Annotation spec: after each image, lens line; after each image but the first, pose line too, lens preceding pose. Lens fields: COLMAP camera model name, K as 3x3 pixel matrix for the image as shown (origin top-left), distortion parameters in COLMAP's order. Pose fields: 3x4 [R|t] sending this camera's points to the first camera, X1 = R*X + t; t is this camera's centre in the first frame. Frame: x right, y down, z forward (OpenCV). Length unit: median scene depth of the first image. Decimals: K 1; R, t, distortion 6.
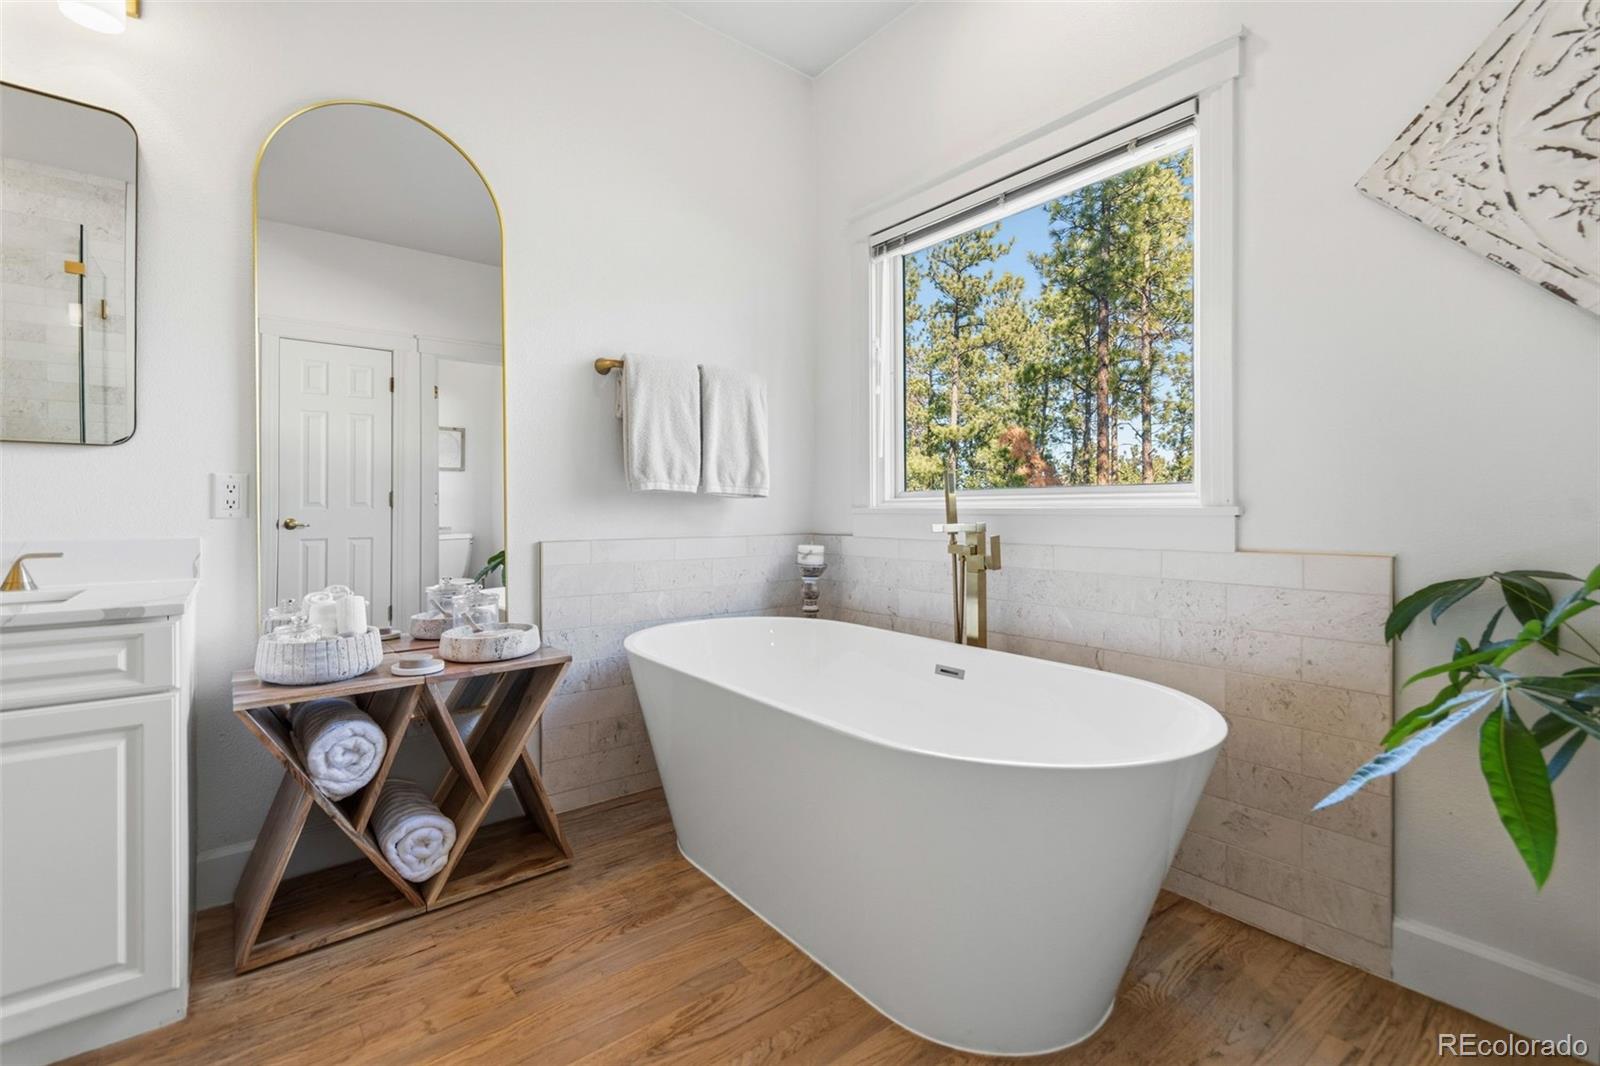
lens RADIAL K [[721.8, 0, 805.5], [0, 721.8, 518.6], [0, 0, 1]] dist [-0.000603, -0.001614]
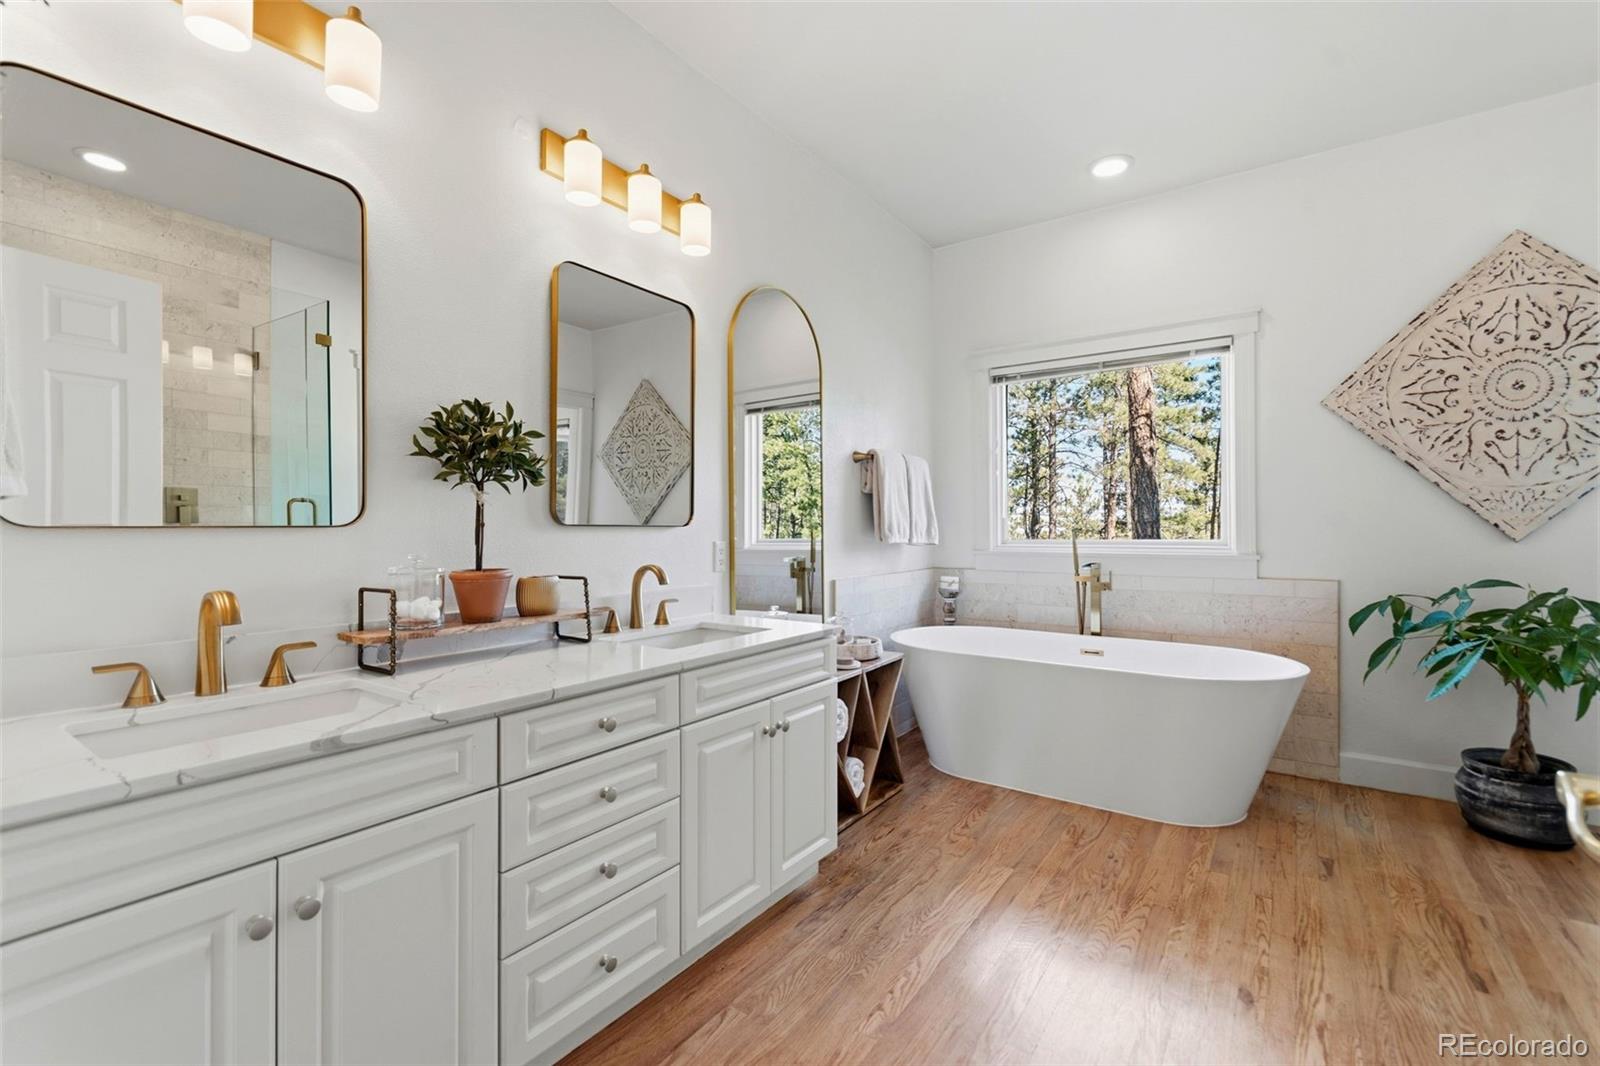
lens RADIAL K [[721.8, 0, 793.4], [0, 721.8, 534.8], [0, 0, 1]] dist [-0.000603, -0.001614]
pose [[0.957548, -0.002240, 0.288265, -1.167402], [0.003369, 0.999988, -0.003422, -0.070369], [-0.288254, 0.004248, 0.957545, -0.494801]]
